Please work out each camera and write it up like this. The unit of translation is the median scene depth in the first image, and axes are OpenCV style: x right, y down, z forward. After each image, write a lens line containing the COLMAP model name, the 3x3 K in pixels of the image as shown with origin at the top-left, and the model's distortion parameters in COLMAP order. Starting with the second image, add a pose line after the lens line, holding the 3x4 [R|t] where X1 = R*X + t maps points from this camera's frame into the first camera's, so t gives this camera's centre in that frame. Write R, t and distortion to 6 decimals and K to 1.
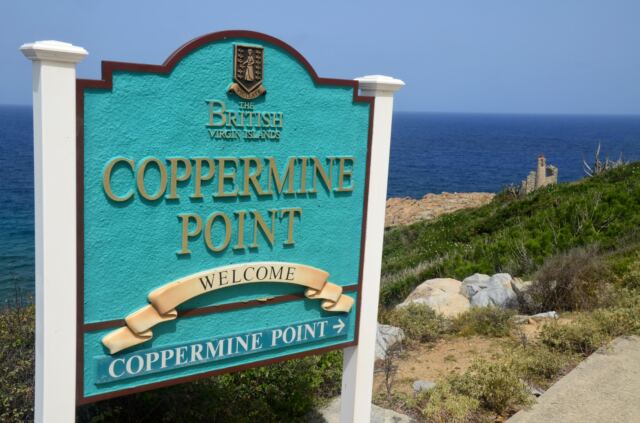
lens RADIAL K [[725.8, 0, 320.0], [0, 725.8, 211.5], [0, 0, 1]] dist [0.006234, -0.002398]
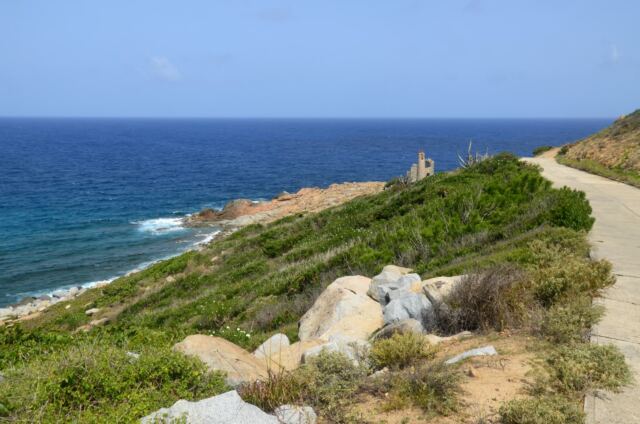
lens RADIAL K [[543.1, 0, 320.0], [0, 543.1, 212.0], [0, 0, 1]] dist [0.003366, 0.000562]
pose [[0.991639, -0.034663, 0.124299, 0.017581], [0.030506, 0.998915, 0.035188, -0.015991], [-0.125384, -0.031102, 0.991621, 0.138611]]
